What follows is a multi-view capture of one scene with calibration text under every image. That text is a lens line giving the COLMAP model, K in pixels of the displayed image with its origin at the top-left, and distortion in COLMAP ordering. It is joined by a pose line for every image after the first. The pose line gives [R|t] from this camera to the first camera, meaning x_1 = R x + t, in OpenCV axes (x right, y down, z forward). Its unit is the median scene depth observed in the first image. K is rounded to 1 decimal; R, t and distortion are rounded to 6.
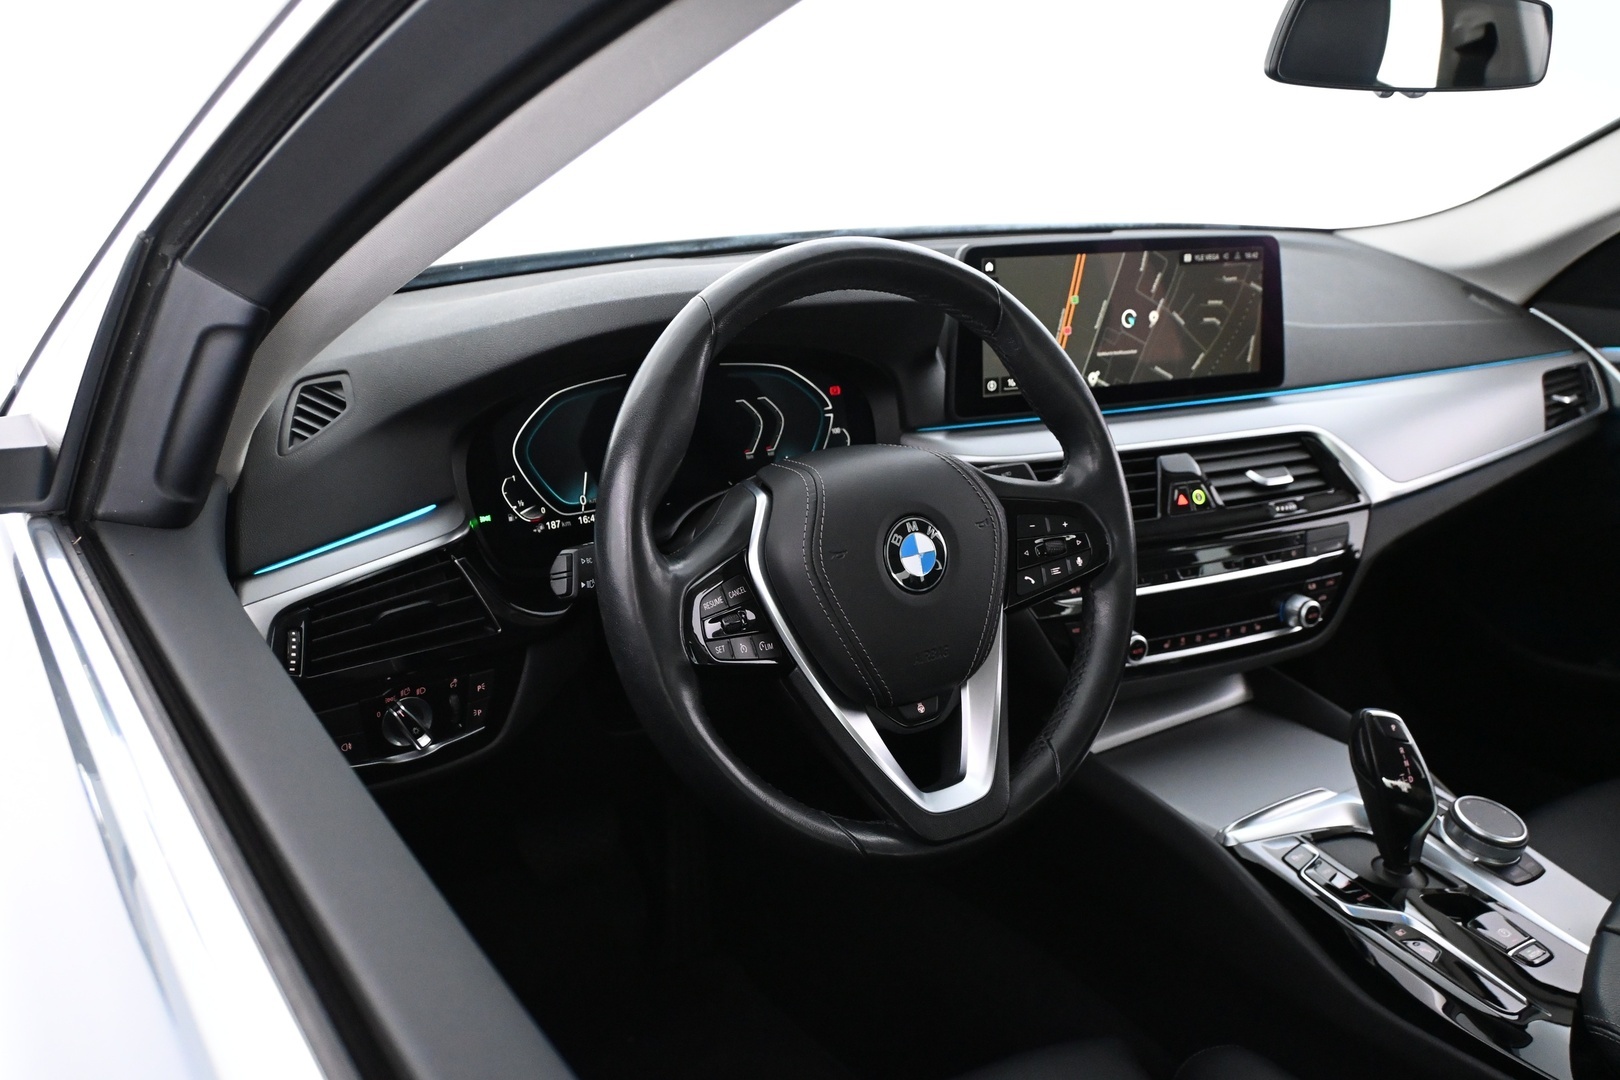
lens RADIAL K [[1390.9, 0, 810.0], [0, 1390.9, 540.0], [0, 0, 1]] dist [-0.008147, 0.000439]
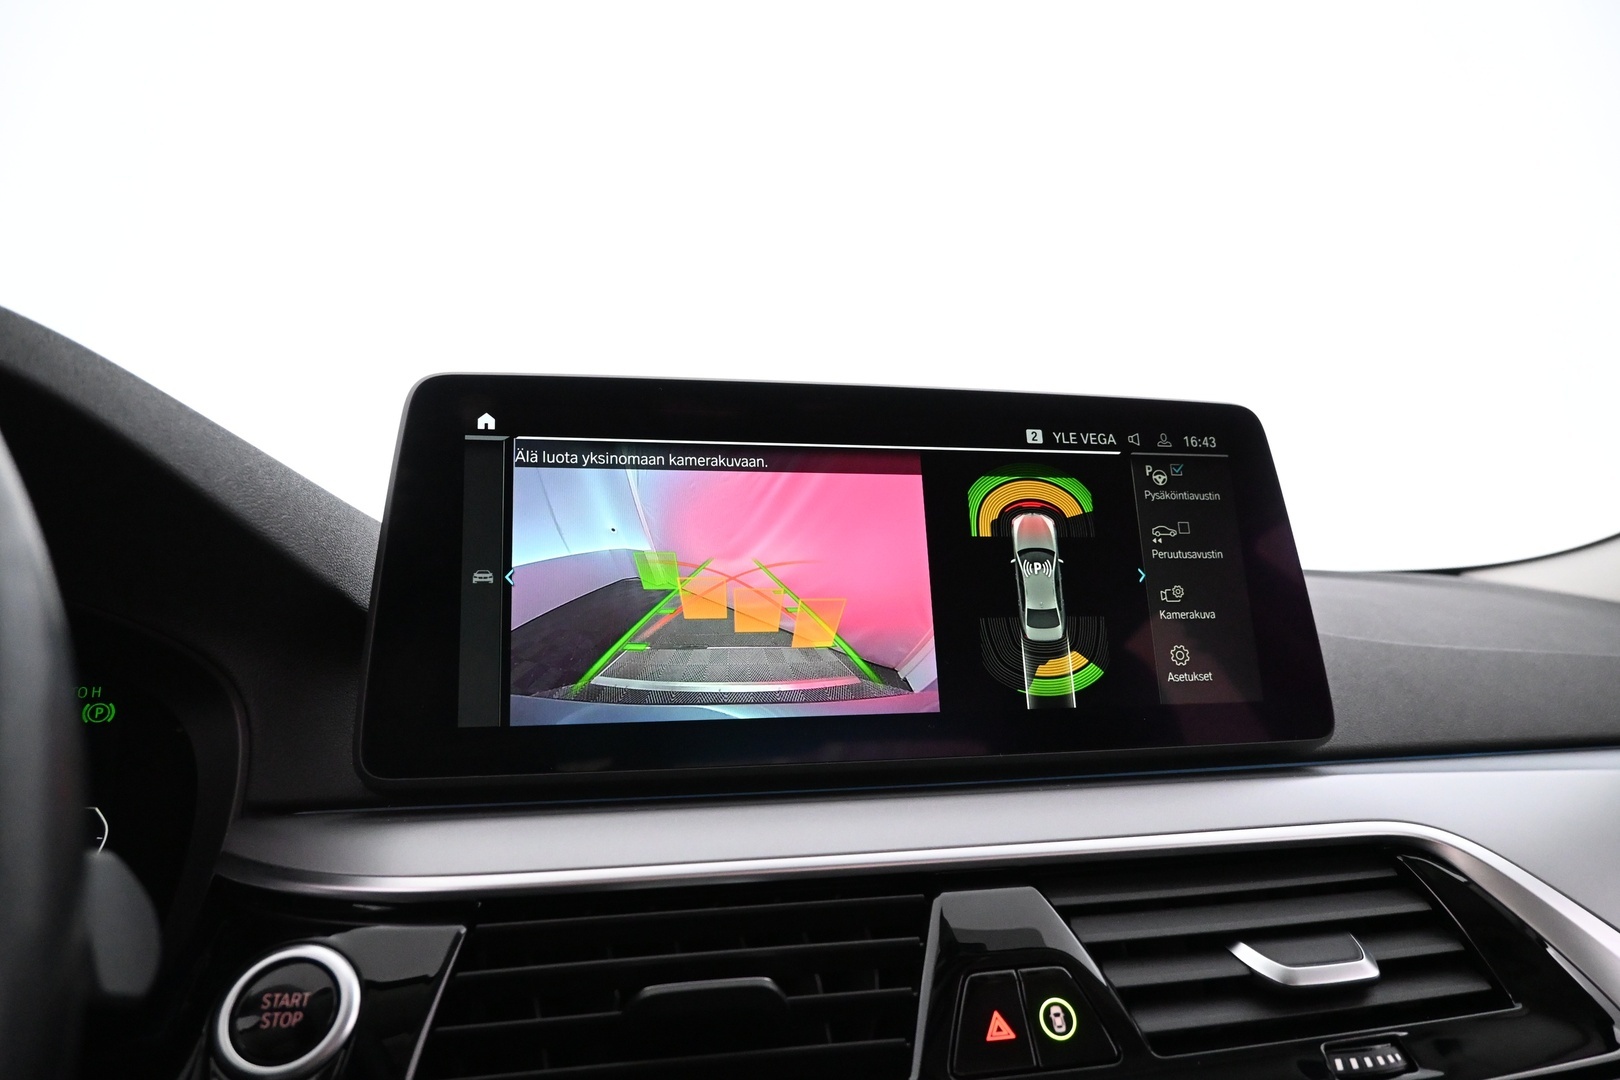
lens RADIAL K [[1096.5, 0, 810.0], [0, 1096.5, 540.0], [0, 0, 1]] dist [-0.000638, -0.000757]
pose [[0.975012, -0.058332, -0.214356, 0.273367], [-0.034040, 0.914285, -0.403639, -0.026680], [0.219527, 0.400849, 0.889454, 0.677840]]
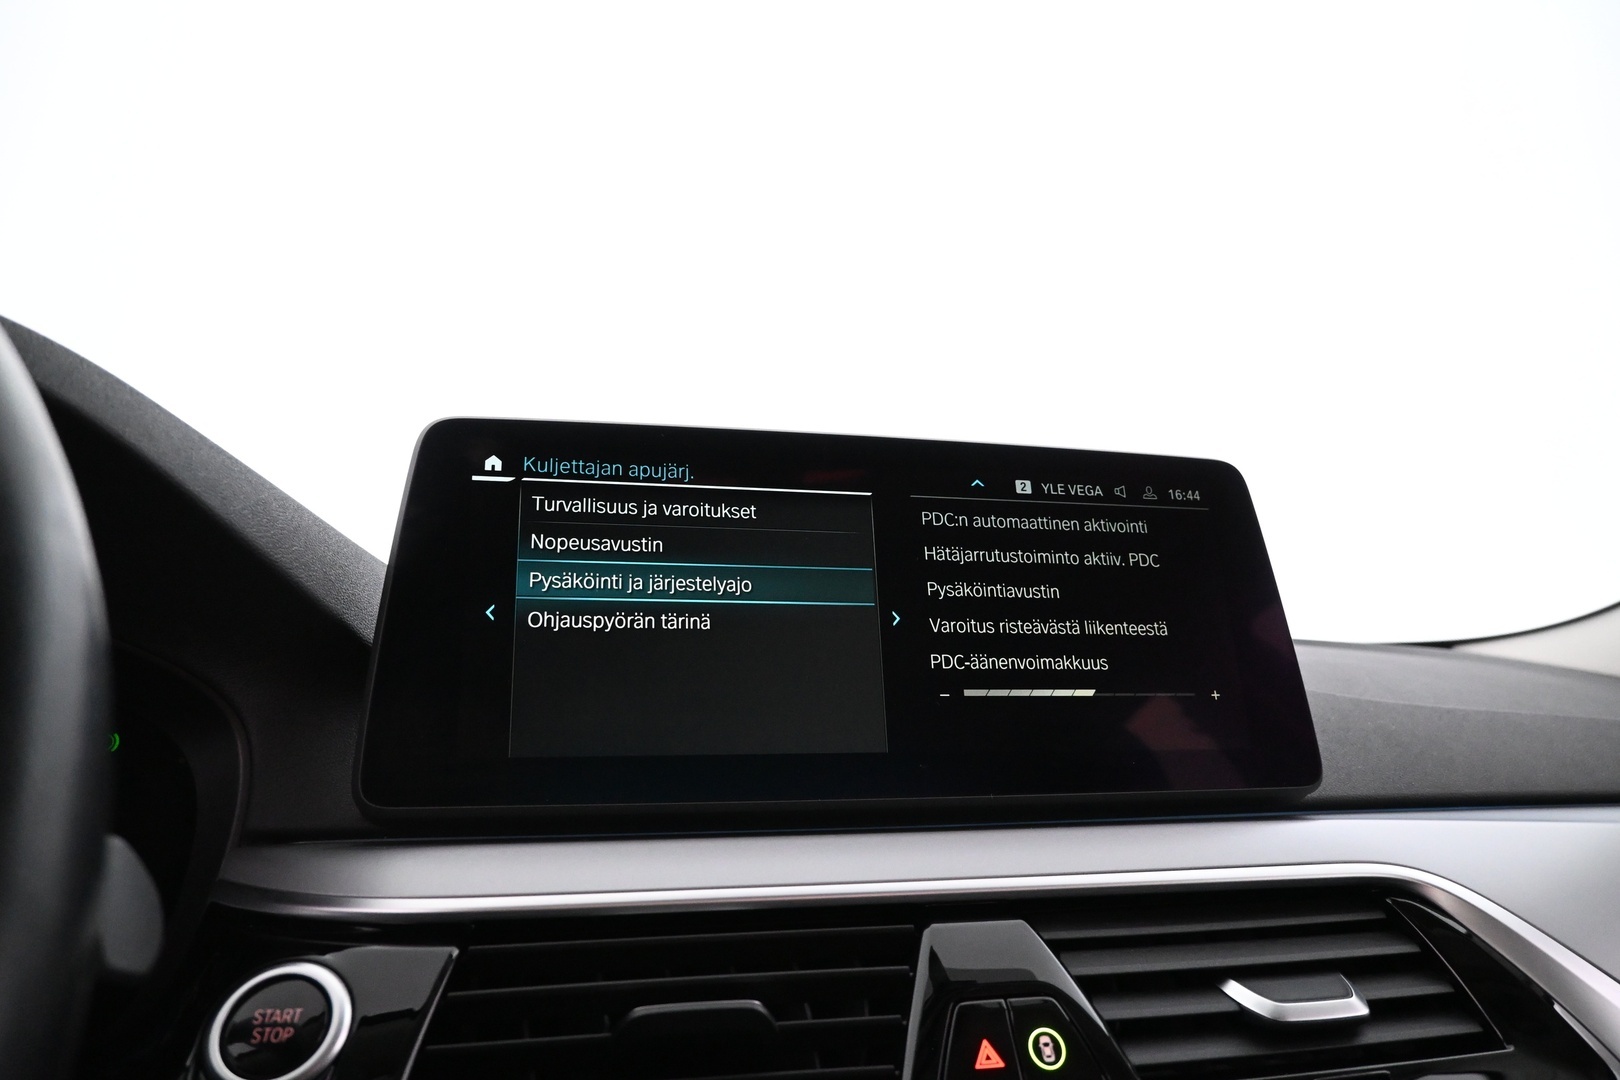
lens RADIAL K [[1097.5, 0, 810.0], [0, 1097.5, 540.0], [0, 0, 1]] dist [-0.001261, -0.000155]
pose [[0.975657, -0.067367, -0.208698, 0.275827], [-0.041353, 0.878059, -0.476762, -0.009918], [0.215367, 0.473787, 0.853899, 0.676086]]
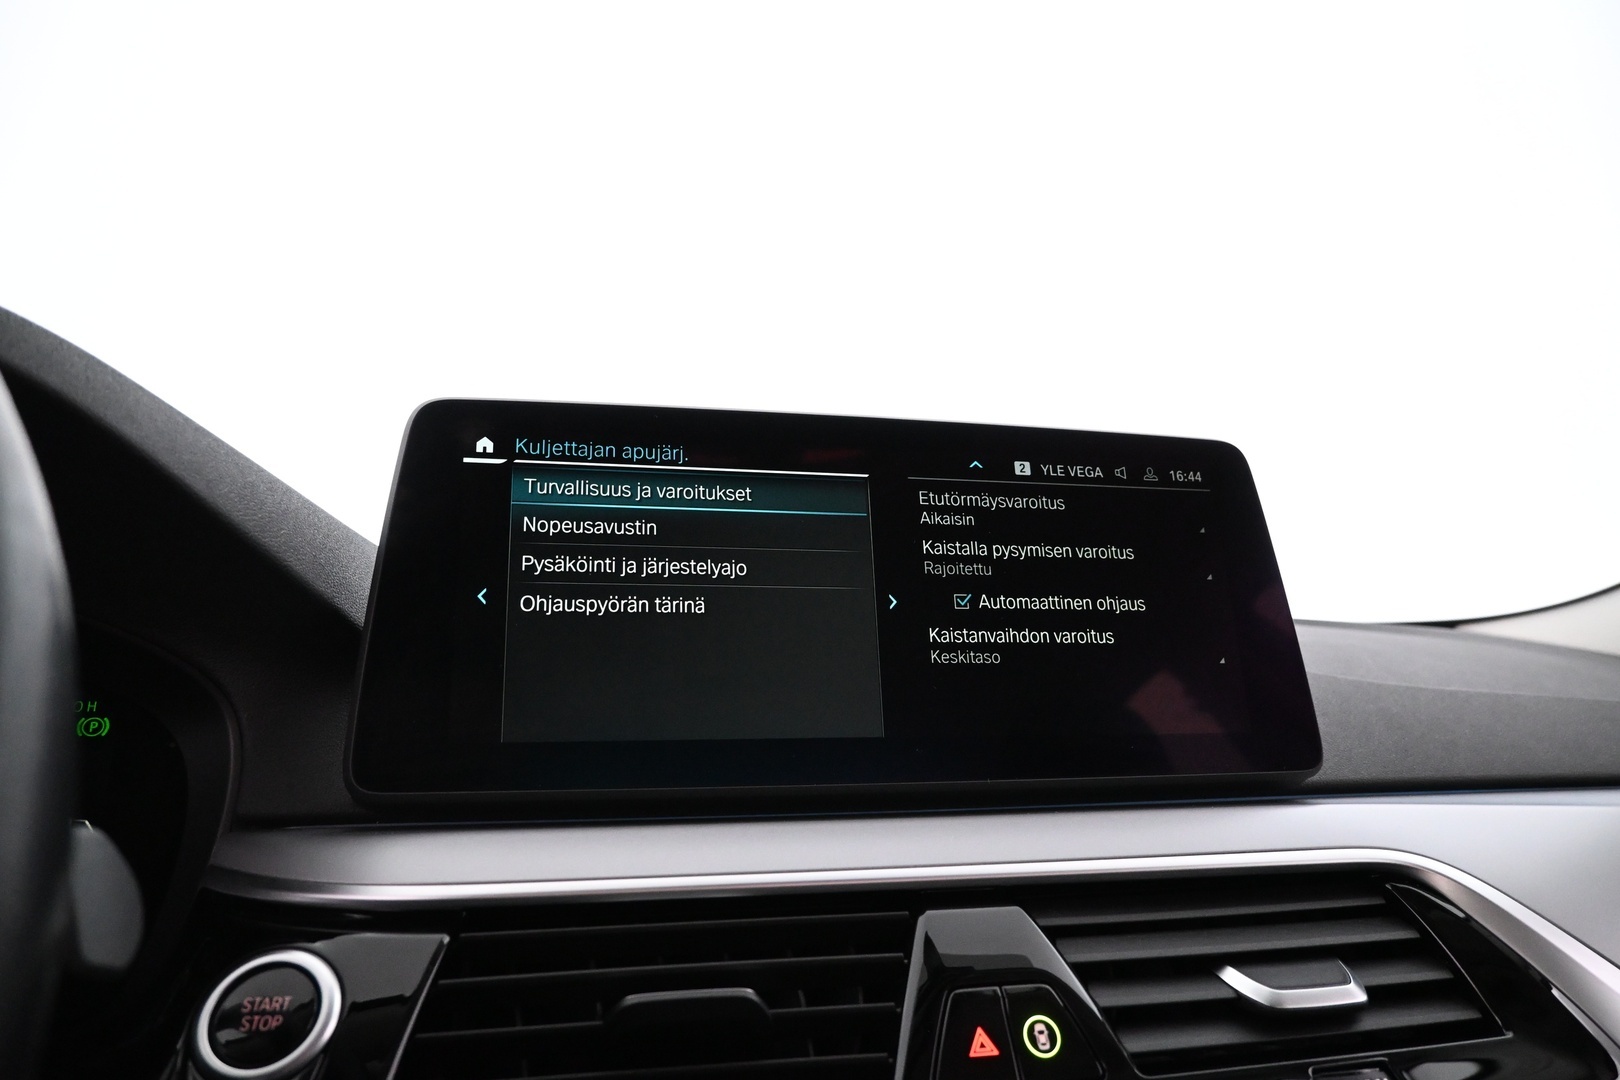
lens RADIAL K [[1097.5, 0, 810.0], [0, 1097.5, 540.0], [0, 0, 1]] dist [-0.001261, -0.000155]
pose [[0.974973, -0.063151, -0.213167, 0.277403], [-0.042692, 0.887788, -0.458269, -0.013279], [0.218187, 0.455900, 0.862873, 0.679168]]
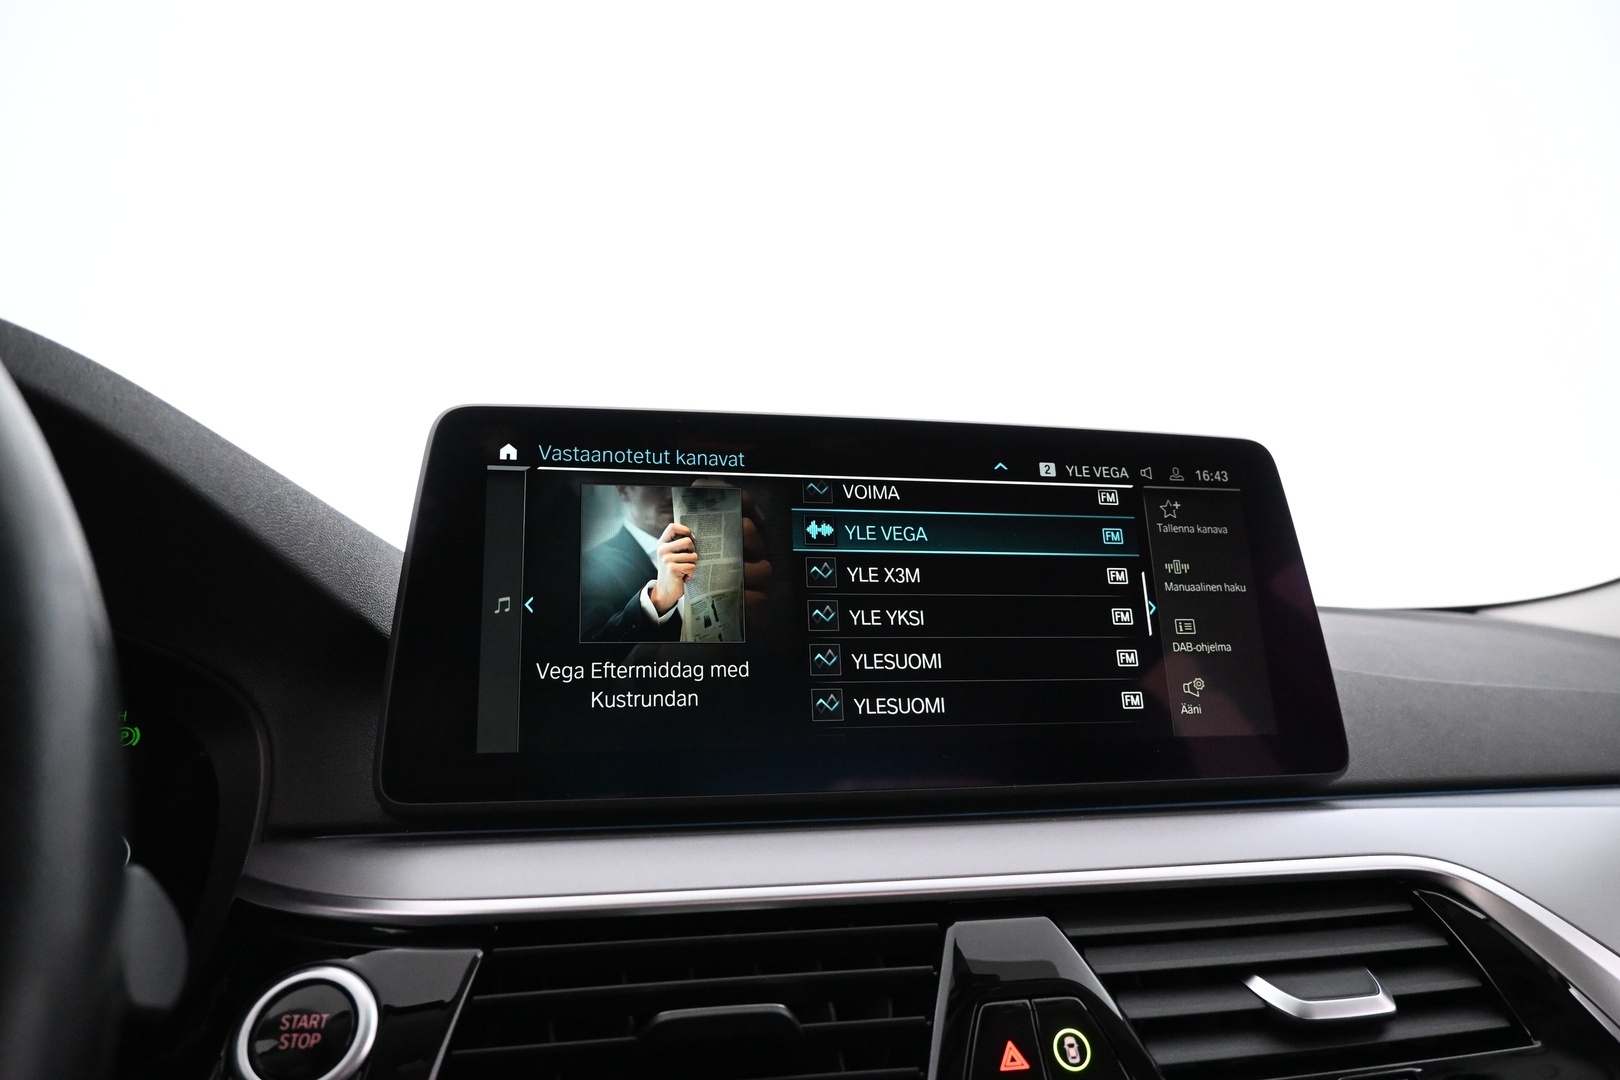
lens RADIAL K [[1097.5, 0, 810.0], [0, 1097.5, 540.0], [0, 0, 1]] dist [-0.001261, -0.000155]
pose [[0.972740, -0.060532, -0.223857, 0.273460], [-0.043773, 0.900047, -0.433590, -0.023198], [0.227728, 0.431569, 0.872862, 0.674702]]
